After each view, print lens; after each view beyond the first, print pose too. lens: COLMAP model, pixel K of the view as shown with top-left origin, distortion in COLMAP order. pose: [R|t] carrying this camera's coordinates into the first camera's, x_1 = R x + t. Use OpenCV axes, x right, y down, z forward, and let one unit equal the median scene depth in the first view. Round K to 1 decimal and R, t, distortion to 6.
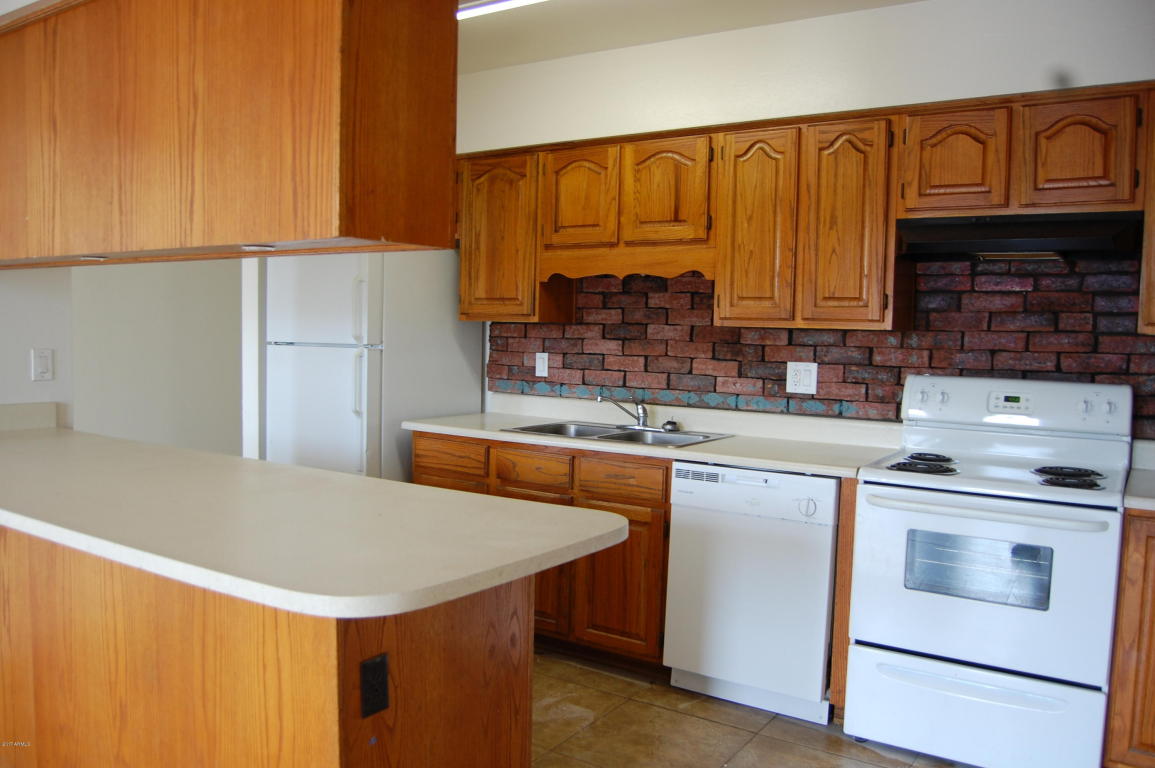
lens RADIAL K [[912.1, 0, 578.9], [0, 912.1, 386.7], [0, 0, 1]] dist [-0.080080, 0.019575]
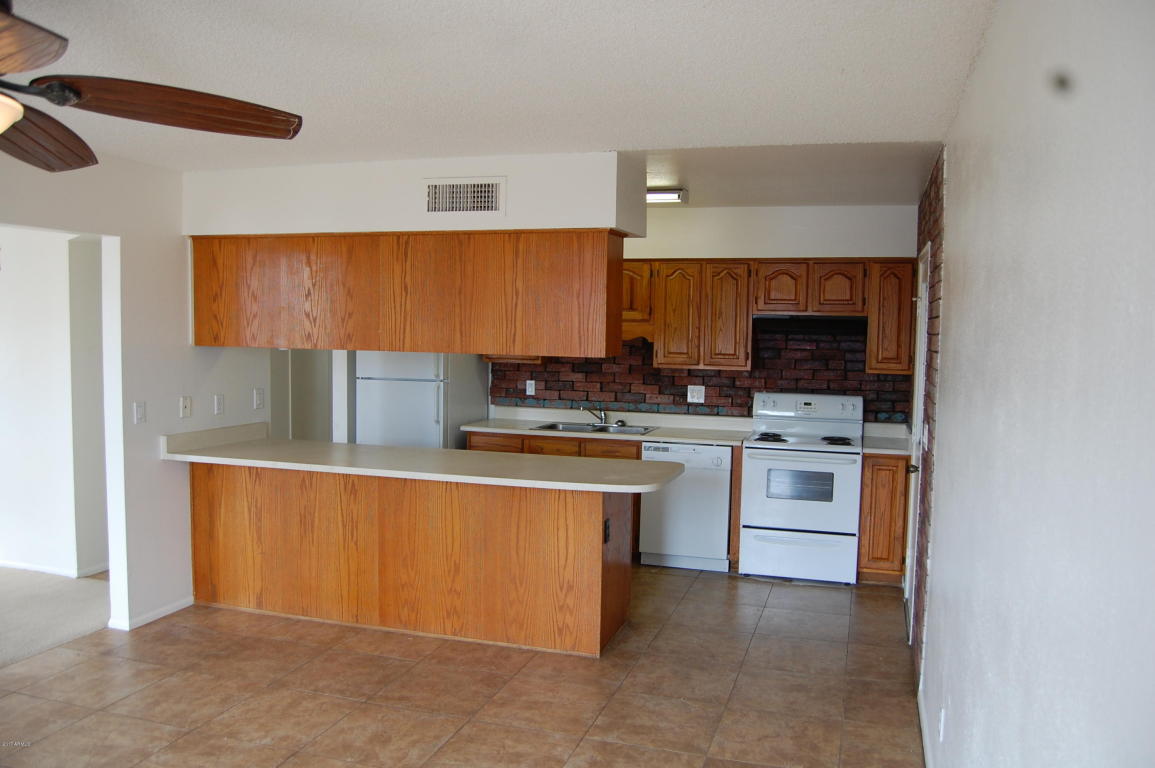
lens RADIAL K [[912.1, 0, 575.7], [0, 912.1, 385.5], [0, 0, 1]] dist [-0.080080, 0.019575]
pose [[0.963046, -0.024128, 0.268254, -0.533442], [0.022558, 0.999706, 0.008931, -0.054629], [-0.268390, -0.002550, 0.963307, -0.776669]]
